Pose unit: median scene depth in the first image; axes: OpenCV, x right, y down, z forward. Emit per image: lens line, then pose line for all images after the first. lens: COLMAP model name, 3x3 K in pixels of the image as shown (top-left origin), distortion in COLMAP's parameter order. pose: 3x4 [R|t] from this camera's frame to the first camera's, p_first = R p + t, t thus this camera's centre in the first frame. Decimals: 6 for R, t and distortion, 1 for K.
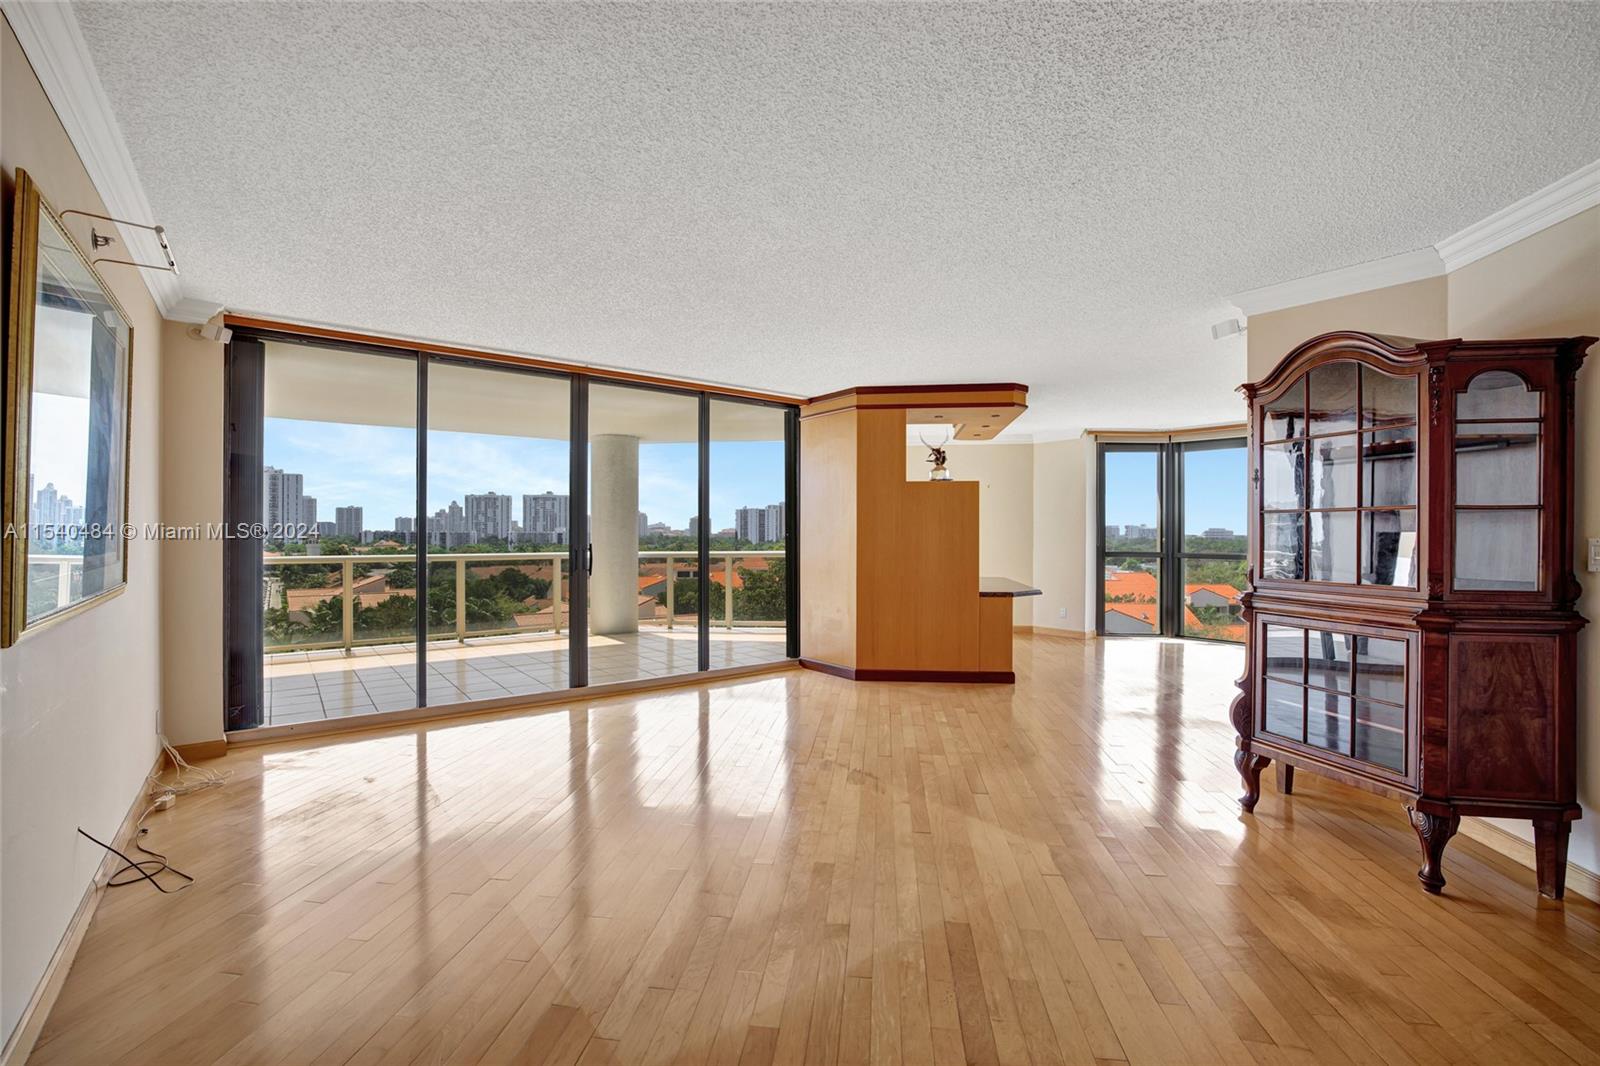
lens RADIAL K [[698.2, 0, 793.8], [0, 698.2, 534.1], [0, 0, 1]] dist [-0.028274, 0.006688]
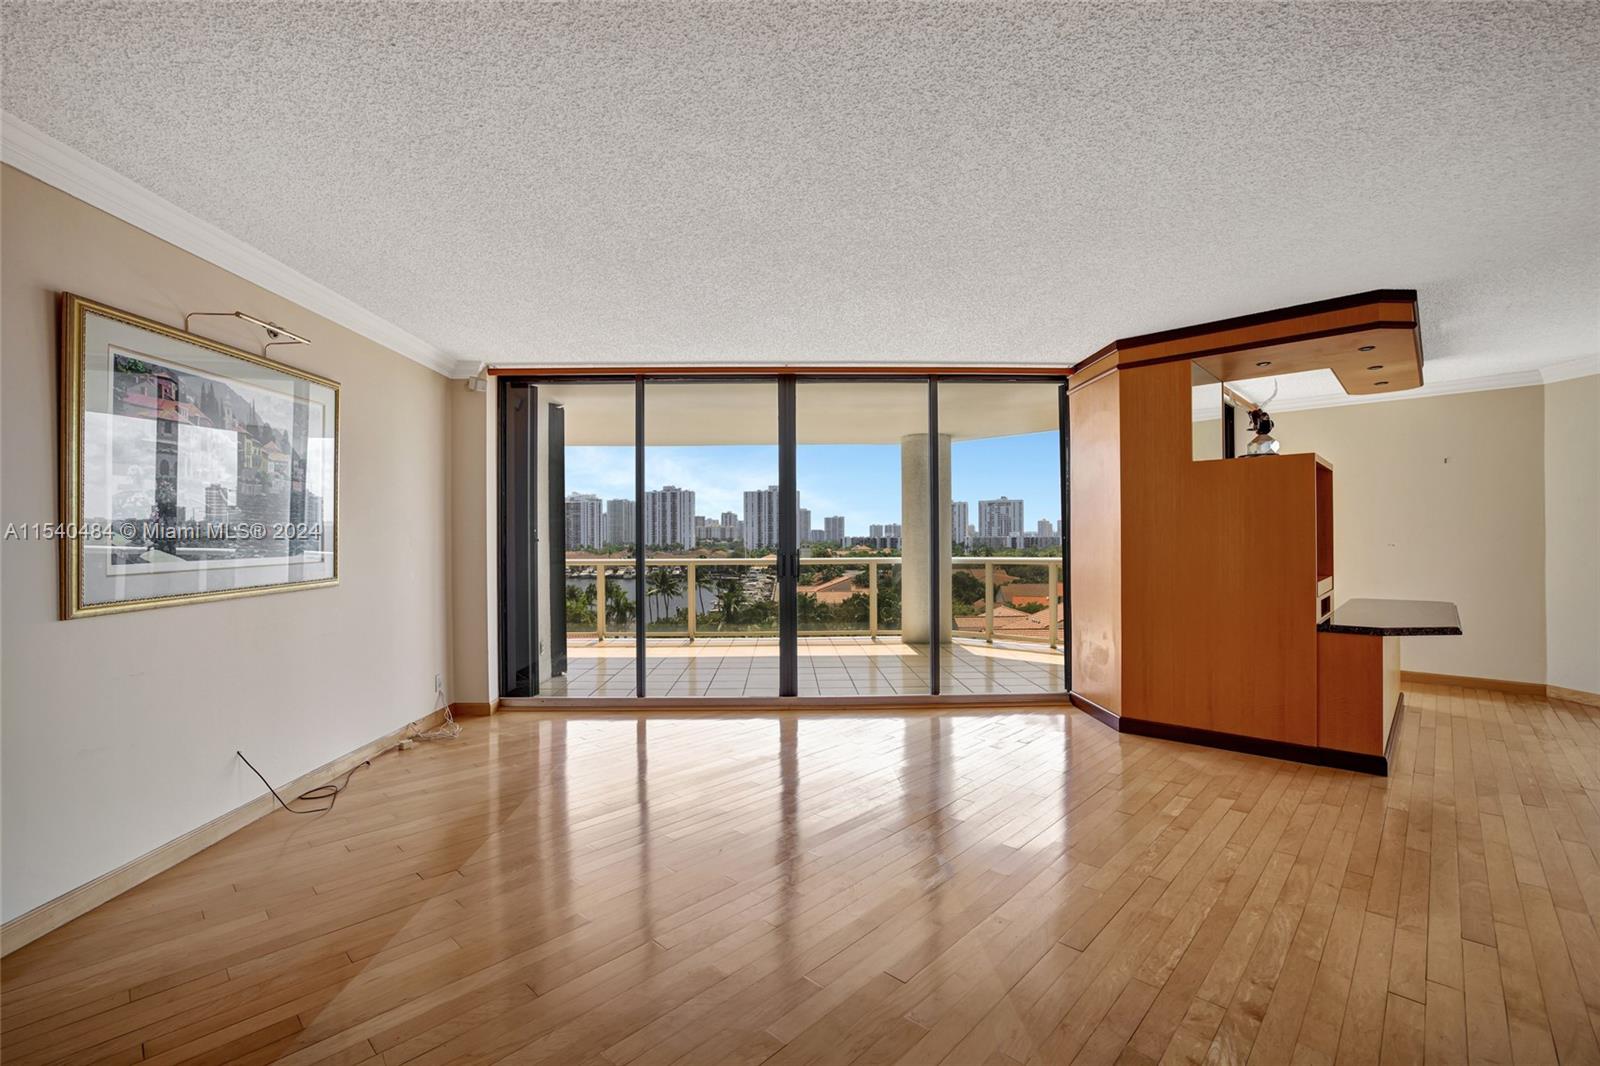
lens RADIAL K [[698.2, 0, 796.8], [0, 698.2, 538.4], [0, 0, 1]] dist [-0.028274, 0.006688]
pose [[0.806410, -0.007289, -0.591312, 0.250426], [0.007225, 0.999971, -0.002474, 0.001230], [0.591313, -0.002277, 0.806439, 0.194695]]
